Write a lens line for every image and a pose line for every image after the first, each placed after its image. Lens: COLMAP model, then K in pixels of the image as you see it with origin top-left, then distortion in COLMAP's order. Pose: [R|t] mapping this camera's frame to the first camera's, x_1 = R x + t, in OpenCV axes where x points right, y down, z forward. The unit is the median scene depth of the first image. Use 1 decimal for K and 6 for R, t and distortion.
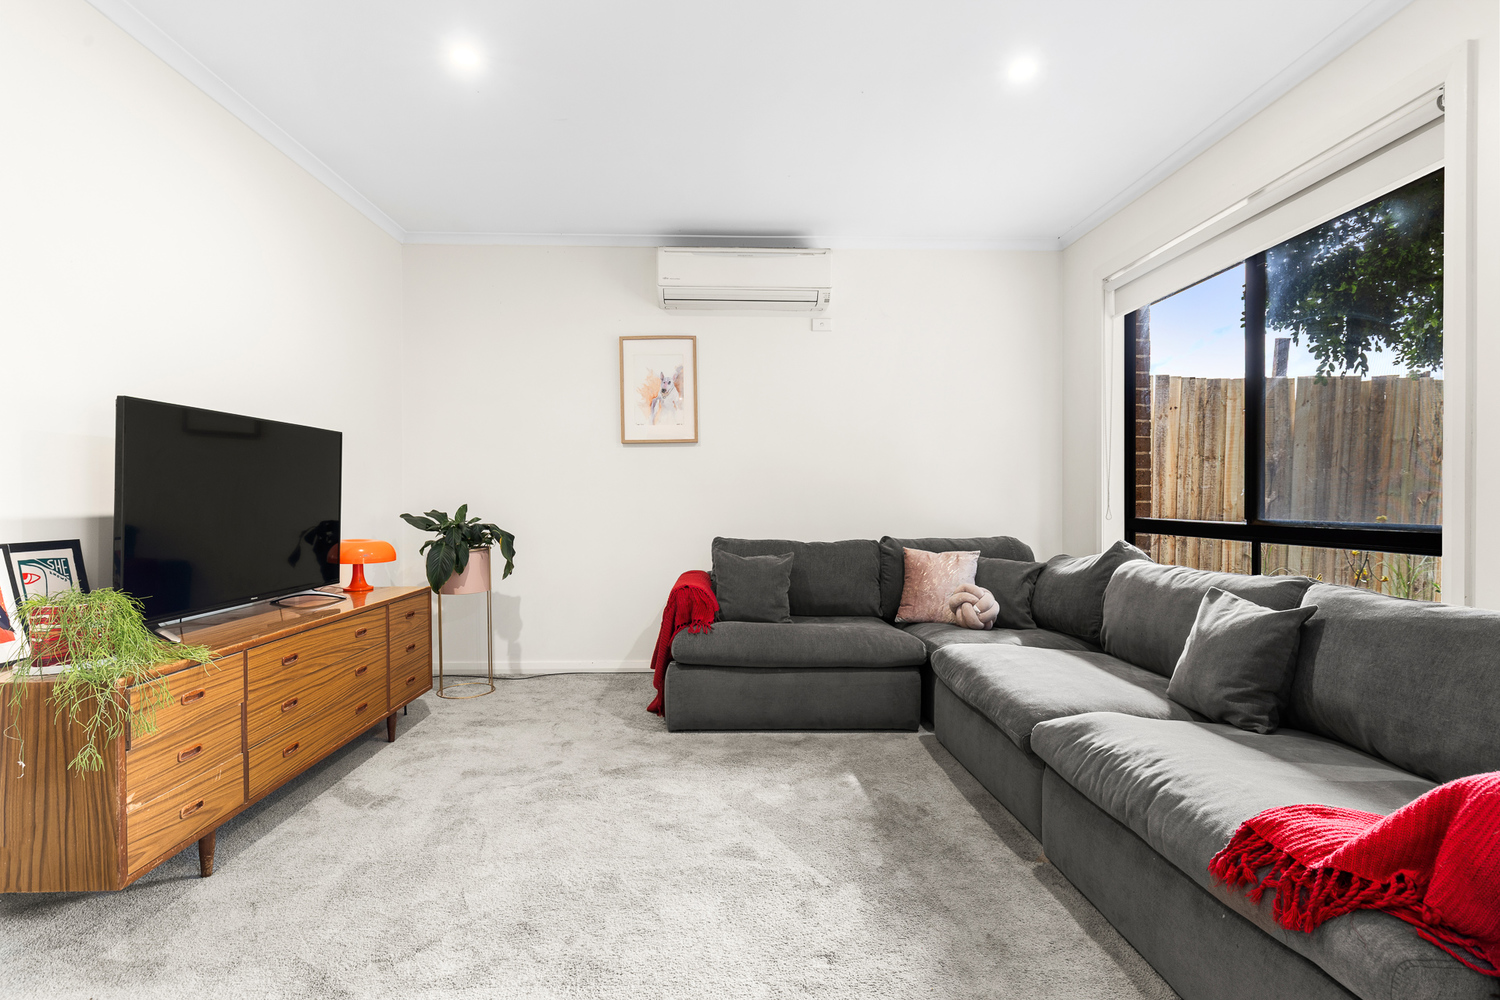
lens RADIAL K [[741.1, 0, 749.7], [0, 741.1, 507.7], [0, 0, 1]] dist [0.000508, -0.000018]
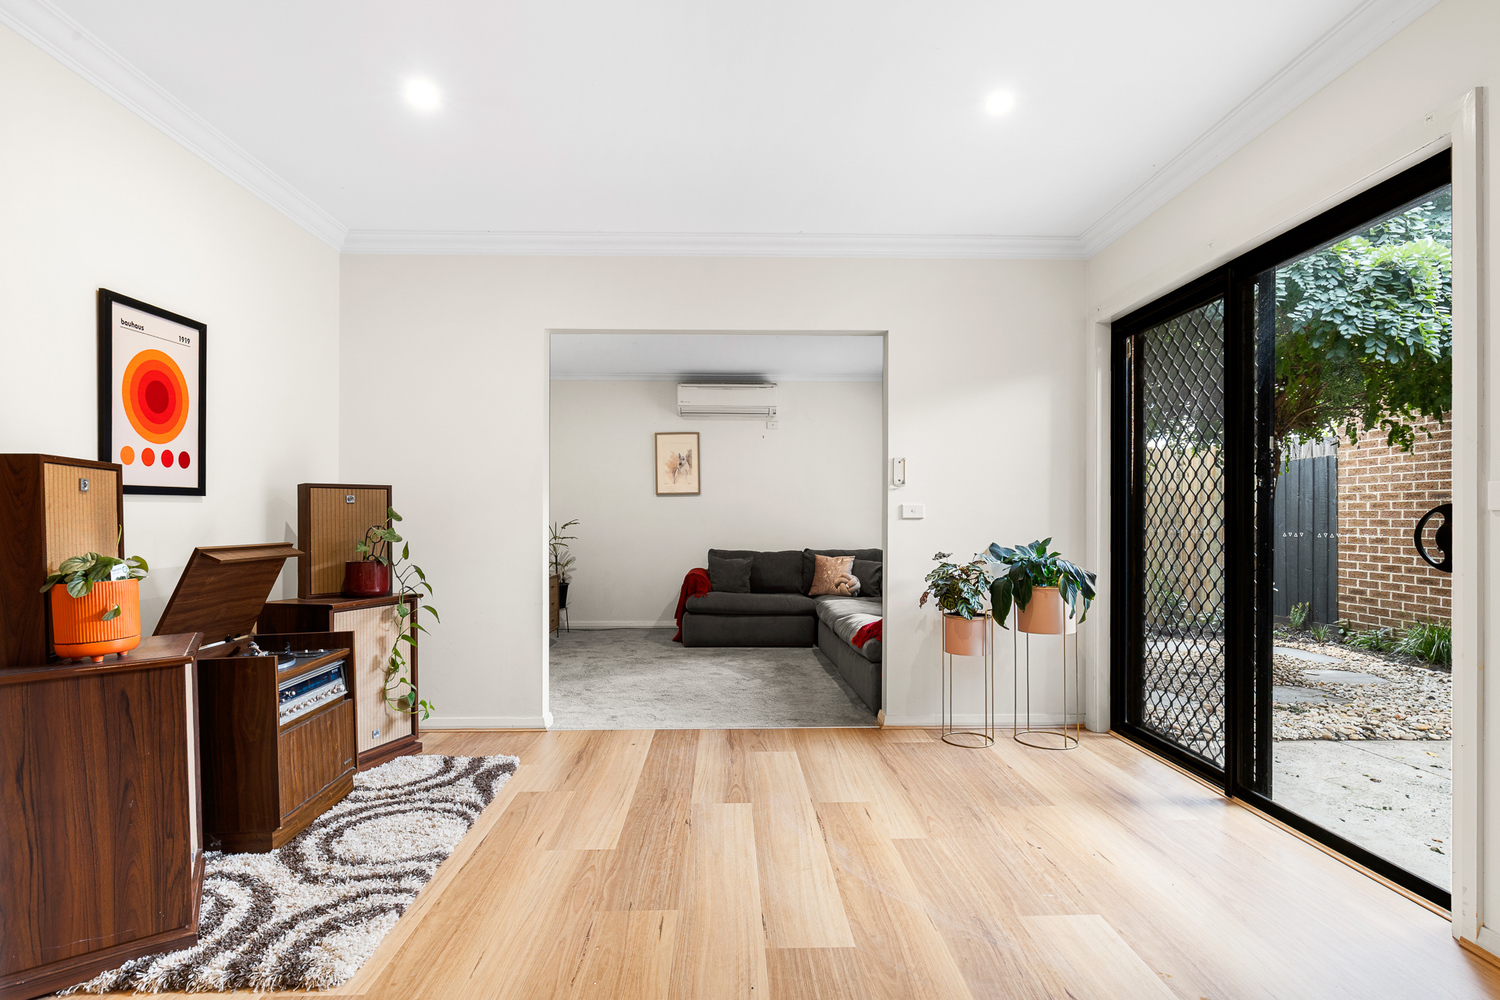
lens RADIAL K [[741.1, 0, 752.4], [0, 741.1, 504.7], [0, 0, 1]] dist [0.000508, -0.000018]
pose [[0.999996, -0.000930, -0.002688, 0.063860], [0.000837, 0.999406, -0.034464, -0.004917], [0.002718, 0.034462, 0.999402, -0.820817]]
